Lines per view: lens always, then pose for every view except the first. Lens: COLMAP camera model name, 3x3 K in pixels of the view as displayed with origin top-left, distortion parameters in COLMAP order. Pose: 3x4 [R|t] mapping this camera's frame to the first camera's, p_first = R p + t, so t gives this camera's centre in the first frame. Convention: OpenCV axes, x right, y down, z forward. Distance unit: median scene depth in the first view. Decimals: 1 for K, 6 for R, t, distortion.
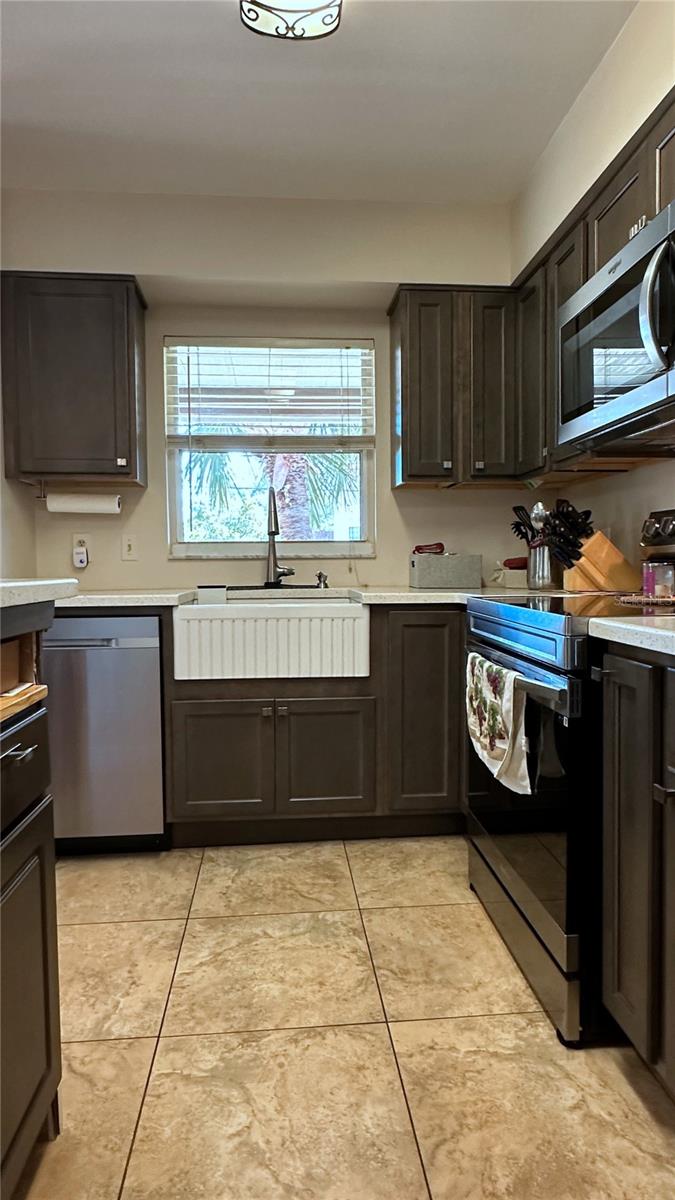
lens RADIAL K [[672.9, 0, 337.4], [0, 672.9, 601.2], [0, 0, 1]] dist [-0.010460, 0.002299]
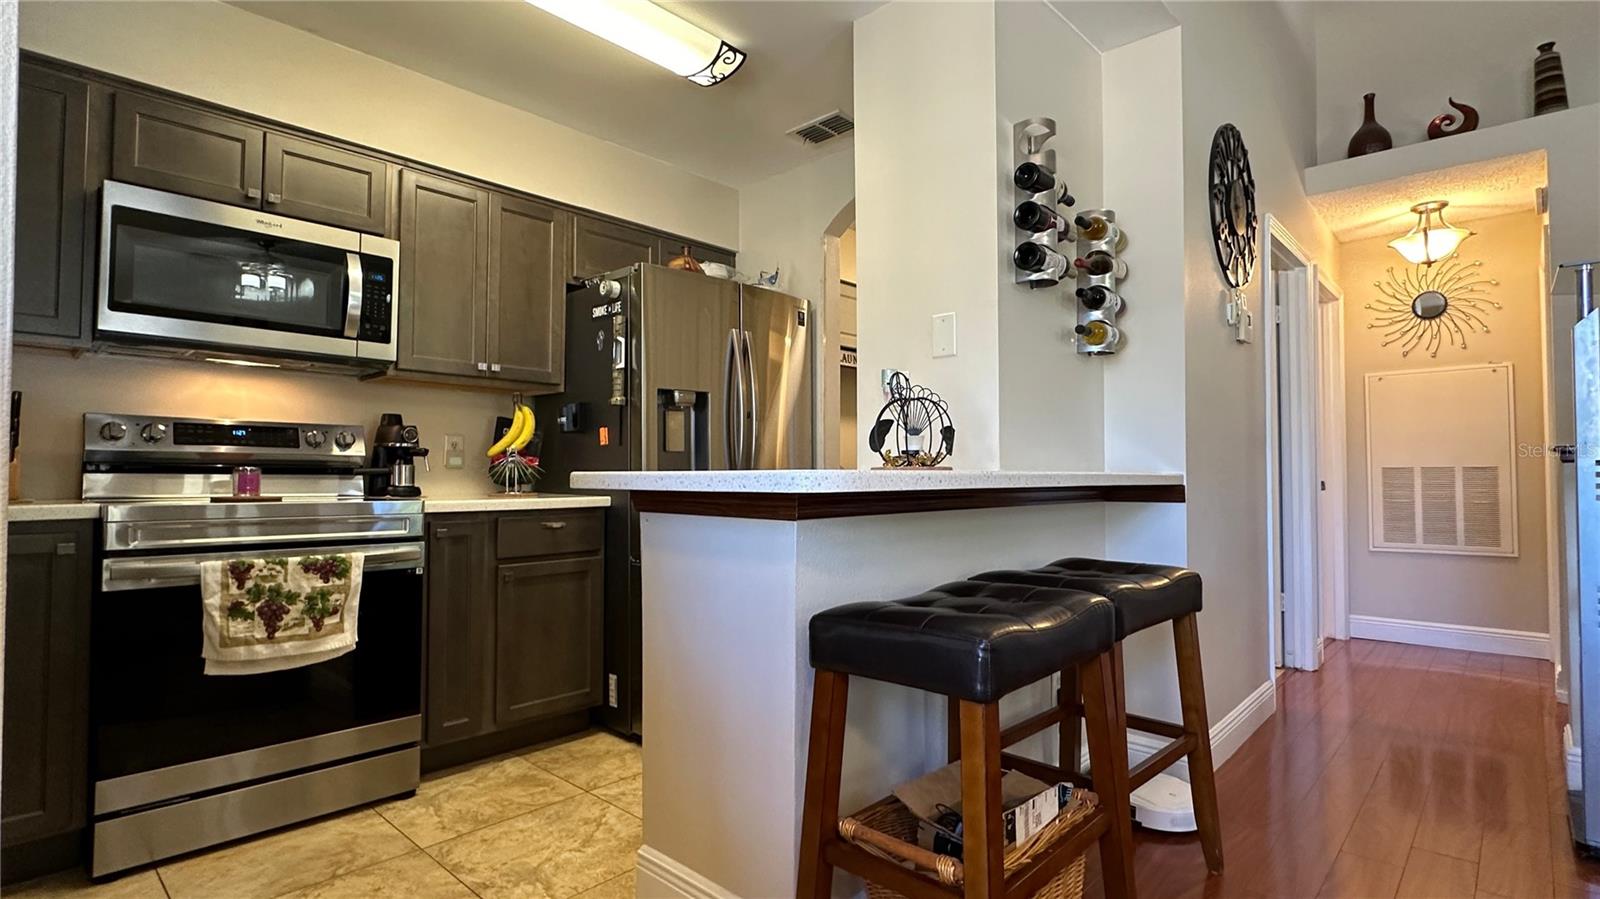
lens RADIAL K [[786.3, 0, 803.0], [0, 786.3, 445.3], [0, 0, 1]] dist [0.002328, -0.001204]
pose [[-0.665045, 0.037871, 0.745842, -1.589501], [0.048542, 0.998793, -0.007432, -0.034748], [-0.745224, 0.031262, -0.666081, 1.567079]]
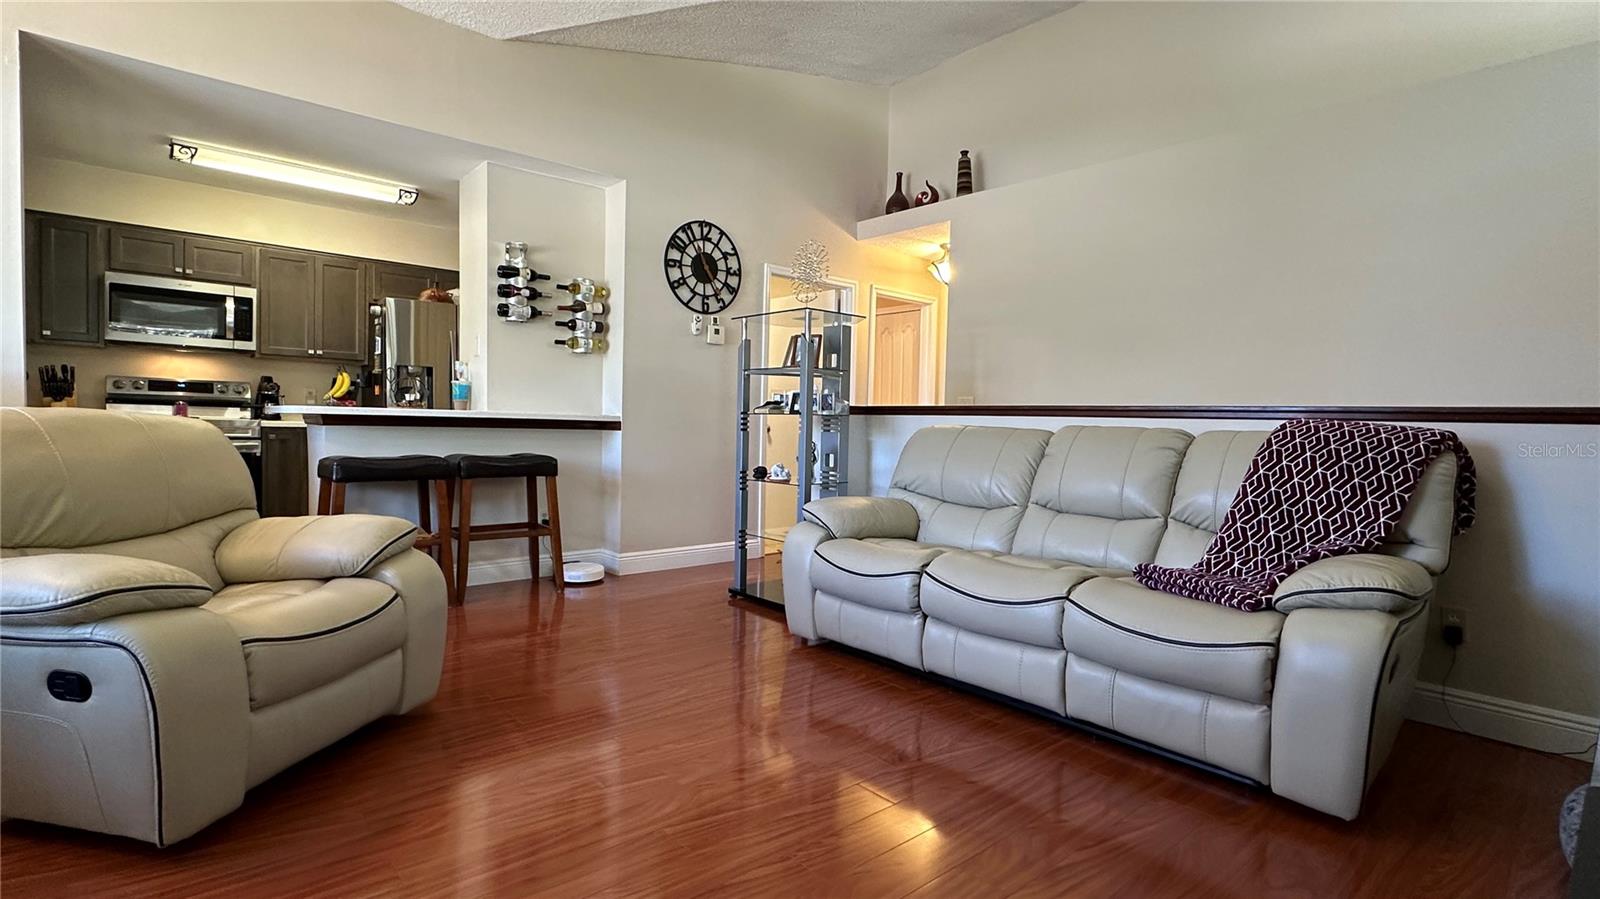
lens RADIAL K [[786.3, 0, 806.7], [0, 786.3, 449.0], [0, 0, 1]] dist [0.002328, -0.001204]
pose [[-0.586555, -0.028825, 0.809396, -4.223422], [0.027976, 0.998049, 0.055817, 0.037468], [-0.809426, 0.055384, -0.584605, 1.103423]]
